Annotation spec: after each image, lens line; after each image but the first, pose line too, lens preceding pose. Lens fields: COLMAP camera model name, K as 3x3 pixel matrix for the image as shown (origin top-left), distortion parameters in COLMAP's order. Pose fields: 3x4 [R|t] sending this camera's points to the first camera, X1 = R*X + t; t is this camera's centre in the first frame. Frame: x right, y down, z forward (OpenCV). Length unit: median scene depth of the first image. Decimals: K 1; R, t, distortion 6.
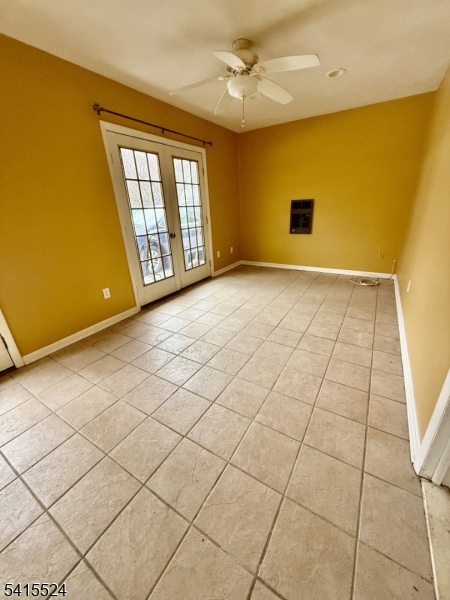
lens RADIAL K [[237.9, 0, 221.7], [0, 237.9, 298.8], [0, 0, 1]] dist [0.003048, -0.000636]
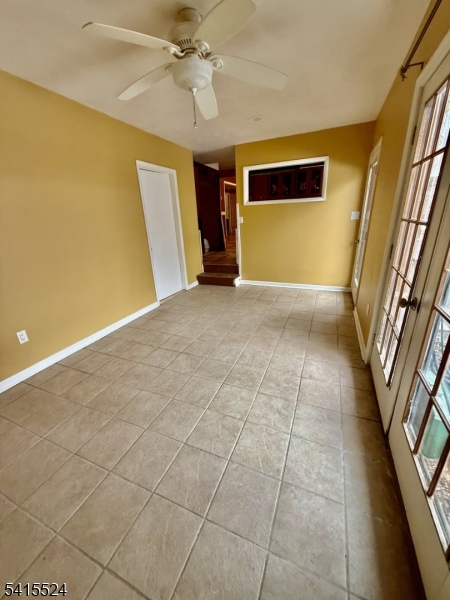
lens RADIAL K [[237.9, 0, 224.4], [0, 237.9, 299.7], [0, 0, 1]] dist [0.003048, -0.000636]
pose [[-0.982910, 0.136710, -0.123284, 0.148447], [0.020849, 0.748060, 0.663303, -0.680590], [0.182904, 0.649397, -0.738126, 1.612485]]
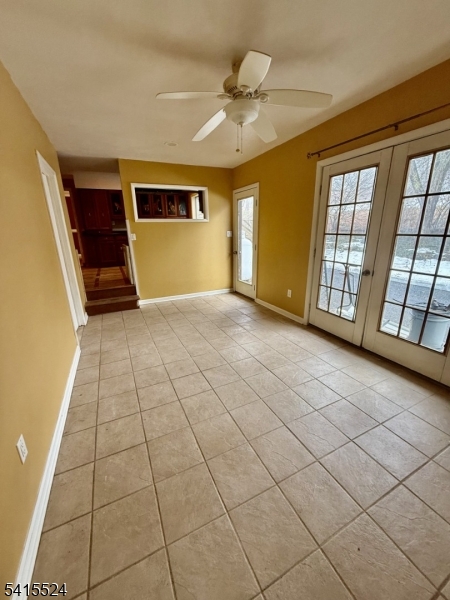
lens RADIAL K [[237.9, 0, 226.8], [0, 237.9, 299.3], [0, 0, 1]] dist [0.003048, -0.000636]
pose [[-0.521830, 0.292695, -0.801263, 0.824745], [-0.277129, 0.830178, 0.483740, -0.575523], [0.806779, 0.474483, -0.352097, 1.273525]]
